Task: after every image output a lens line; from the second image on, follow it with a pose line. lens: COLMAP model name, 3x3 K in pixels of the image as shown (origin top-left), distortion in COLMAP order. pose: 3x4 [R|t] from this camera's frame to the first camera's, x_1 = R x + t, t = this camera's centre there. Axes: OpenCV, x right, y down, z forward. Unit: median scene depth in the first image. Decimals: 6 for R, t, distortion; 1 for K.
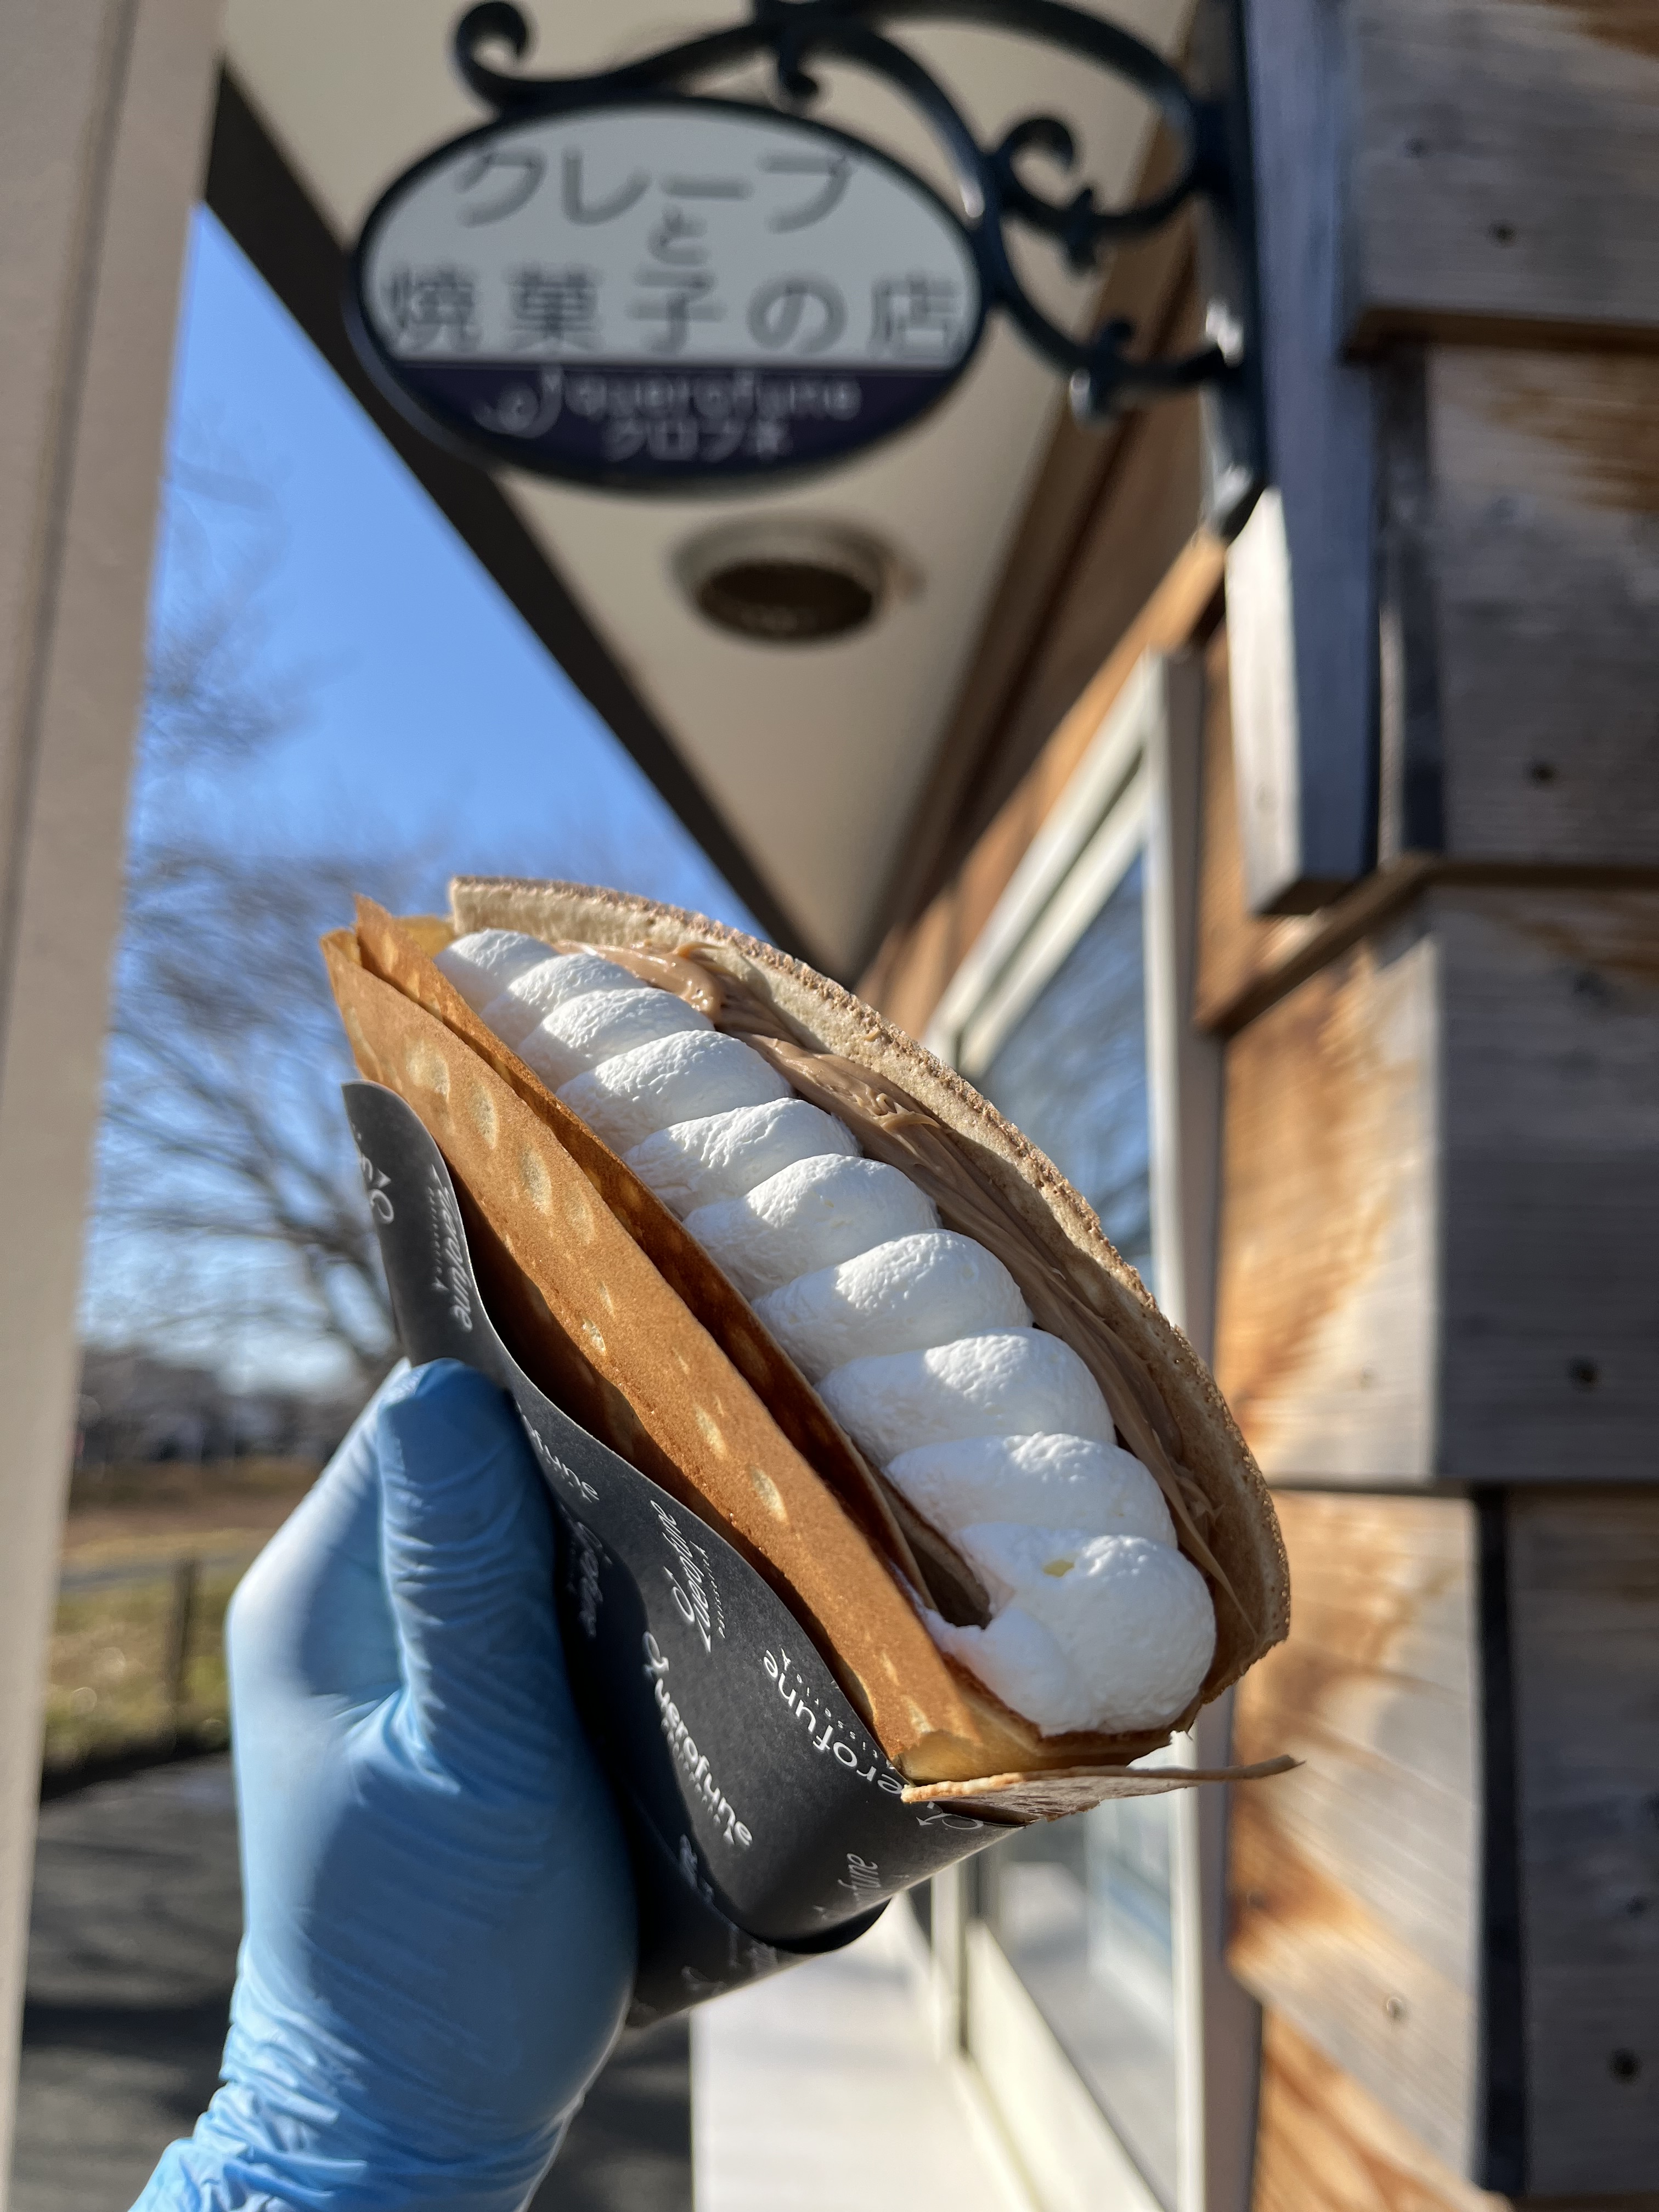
lens RADIAL K [[1720.8, 0, 829.5], [0, 1720.8, 1106.0], [0, 0, 1]] dist [-0.008520, -0.004147]
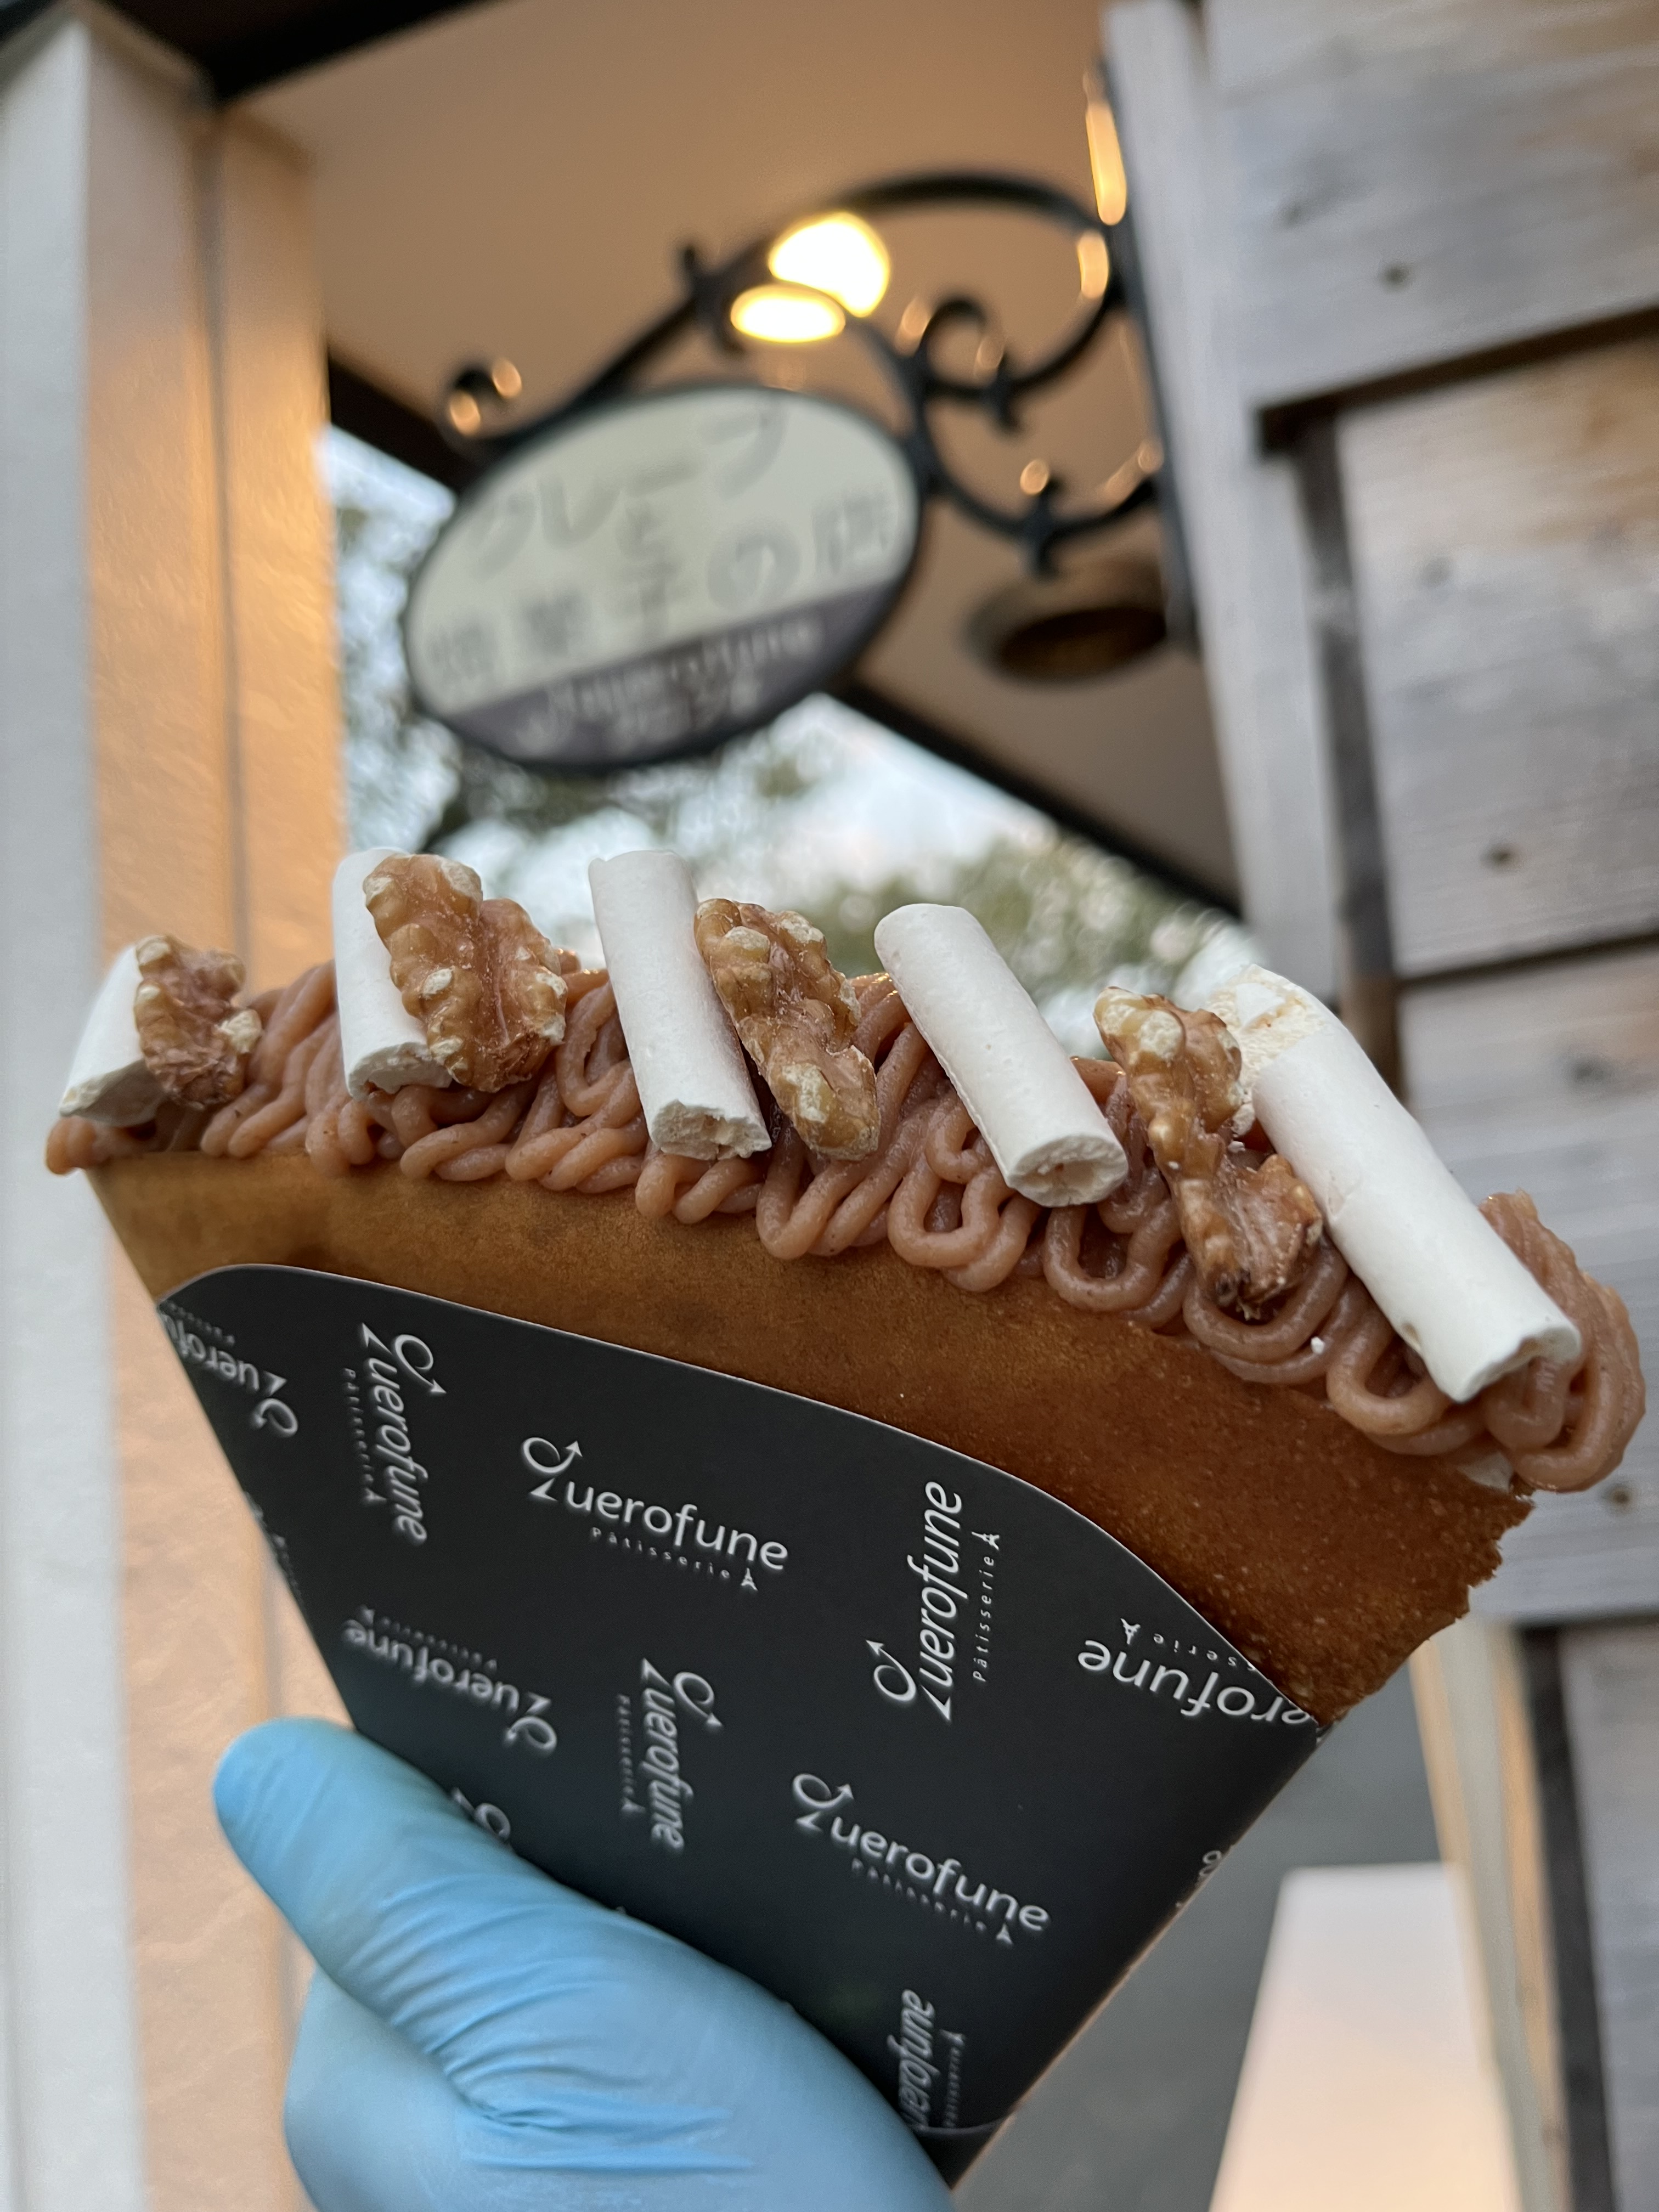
lens RADIAL K [[1720.8, 0, 829.5], [0, 1720.8, 1106.0], [0, 0, 1]] dist [-0.008520, -0.004147]
pose [[0.914452, -0.181029, -0.361948, 0.361005], [0.194787, 0.980844, 0.001553, -0.121683], [0.354734, -0.071923, 0.932197, -0.020224]]
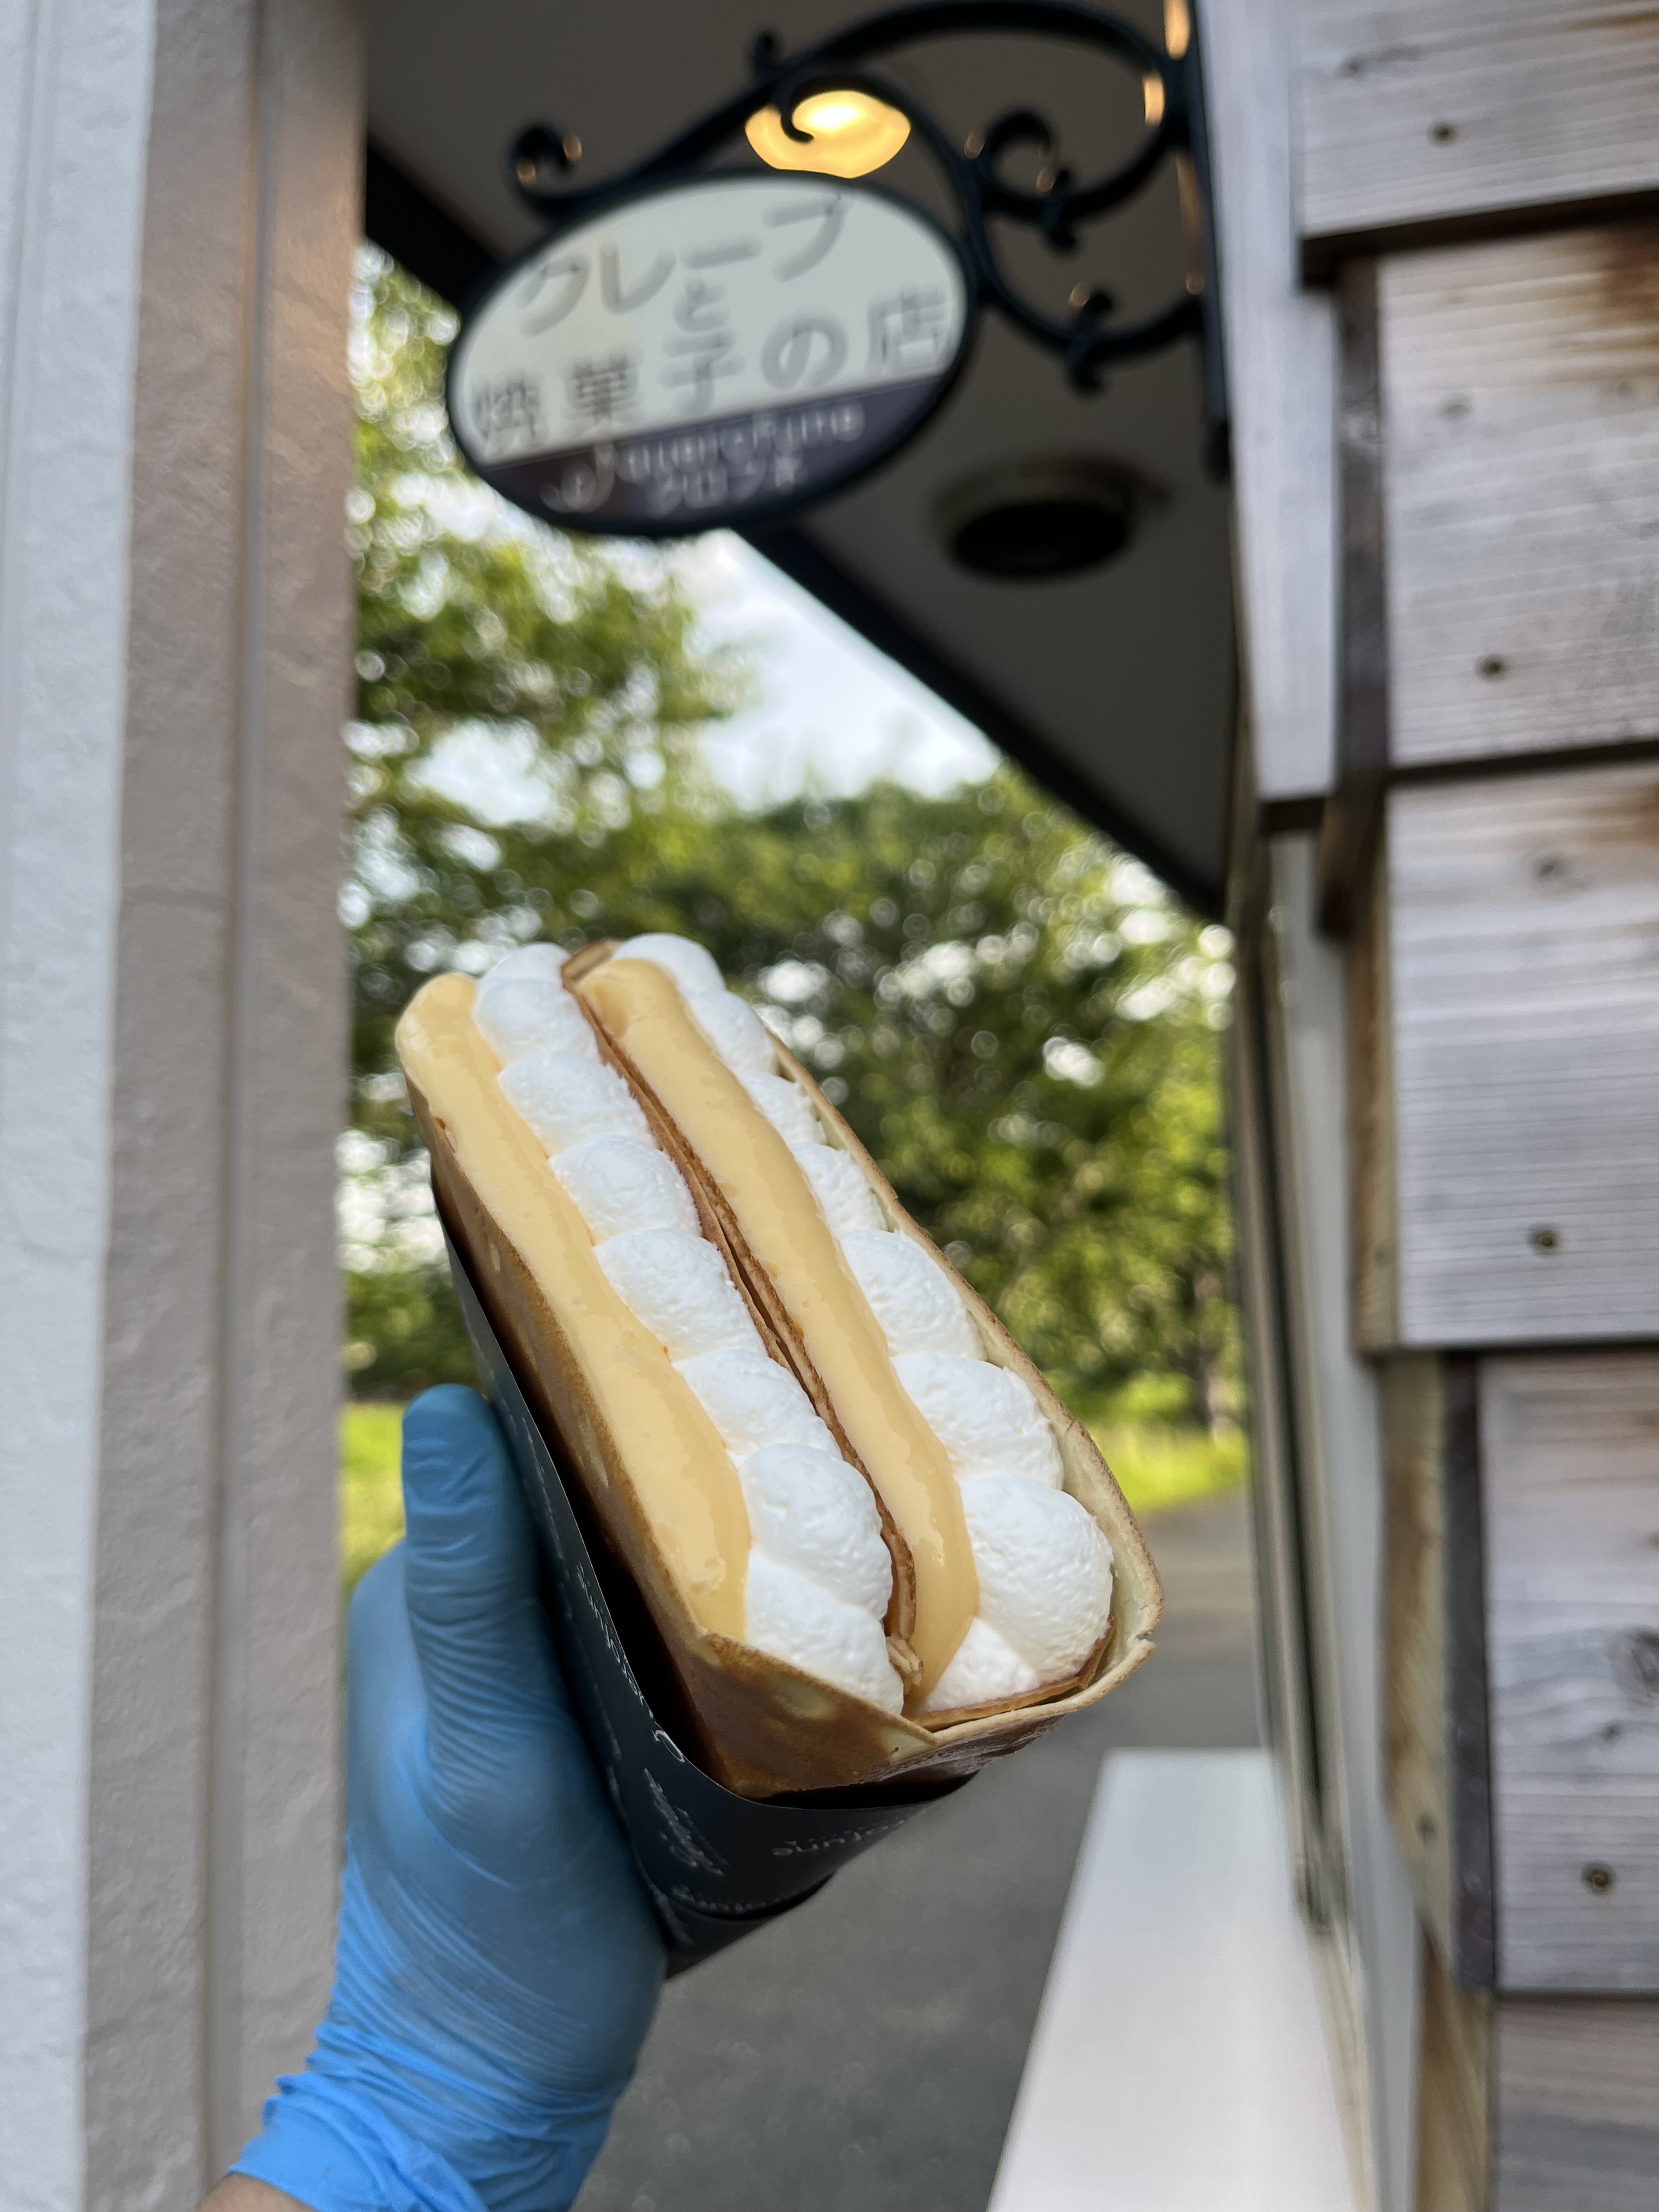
lens RADIAL K [[1720.8, 0, 829.5], [0, 1720.8, 1106.0], [0, 0, 1]] dist [-0.008520, -0.004147]
pose [[0.954483, -0.086247, -0.285523, 0.279972], [0.102573, 0.993809, 0.042700, -0.014537], [0.280073, -0.070044, 0.957420, -0.114345]]
